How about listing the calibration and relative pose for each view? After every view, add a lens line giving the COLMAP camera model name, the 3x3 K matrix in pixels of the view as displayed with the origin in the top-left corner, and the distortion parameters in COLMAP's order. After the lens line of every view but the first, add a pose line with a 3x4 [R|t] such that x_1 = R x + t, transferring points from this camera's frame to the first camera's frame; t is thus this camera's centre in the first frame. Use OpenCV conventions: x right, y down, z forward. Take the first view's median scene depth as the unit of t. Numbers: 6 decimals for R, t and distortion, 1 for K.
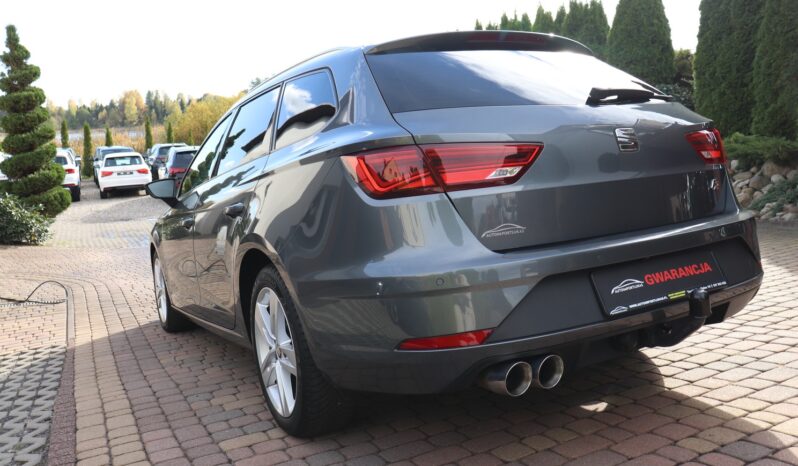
lens RADIAL K [[655.7, 0, 394.3], [0, 655.7, 236.2], [0, 0, 1]] dist [-0.191772, 0.173464]
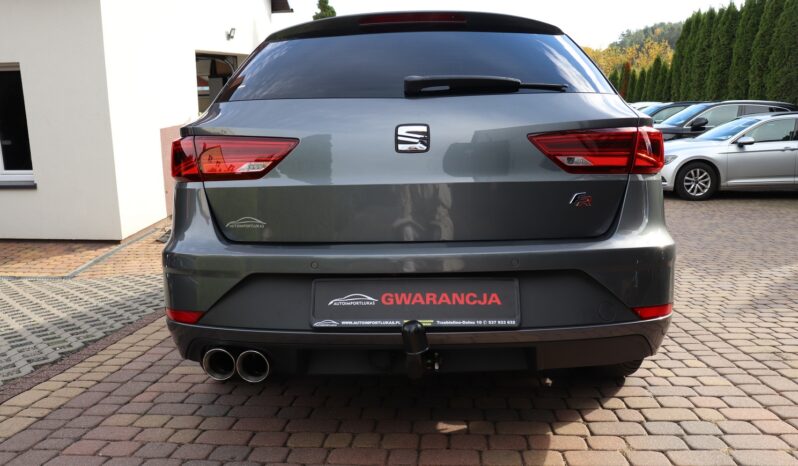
lens RADIAL K [[655.7, 0, 394.3], [0, 655.7, 236.2], [0, 0, 1]] dist [-0.191772, 0.173464]
pose [[0.851785, 0.137732, -0.505463, 0.698081], [-0.100106, 0.989835, 0.101024, -0.091077], [0.514239, -0.035451, 0.856914, 0.183017]]
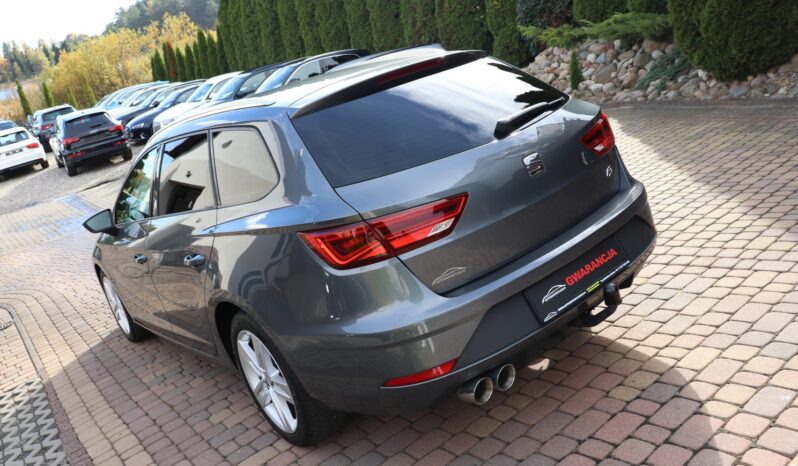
lens RADIAL K [[655.7, 0, 394.3], [0, 655.7, 236.2], [0, 0, 1]] dist [-0.191772, 0.173464]
pose [[0.970540, -0.212113, 0.114279, -0.042221], [0.191177, 0.966627, 0.170538, -0.237514], [-0.146638, -0.143667, 0.978702, -0.126760]]
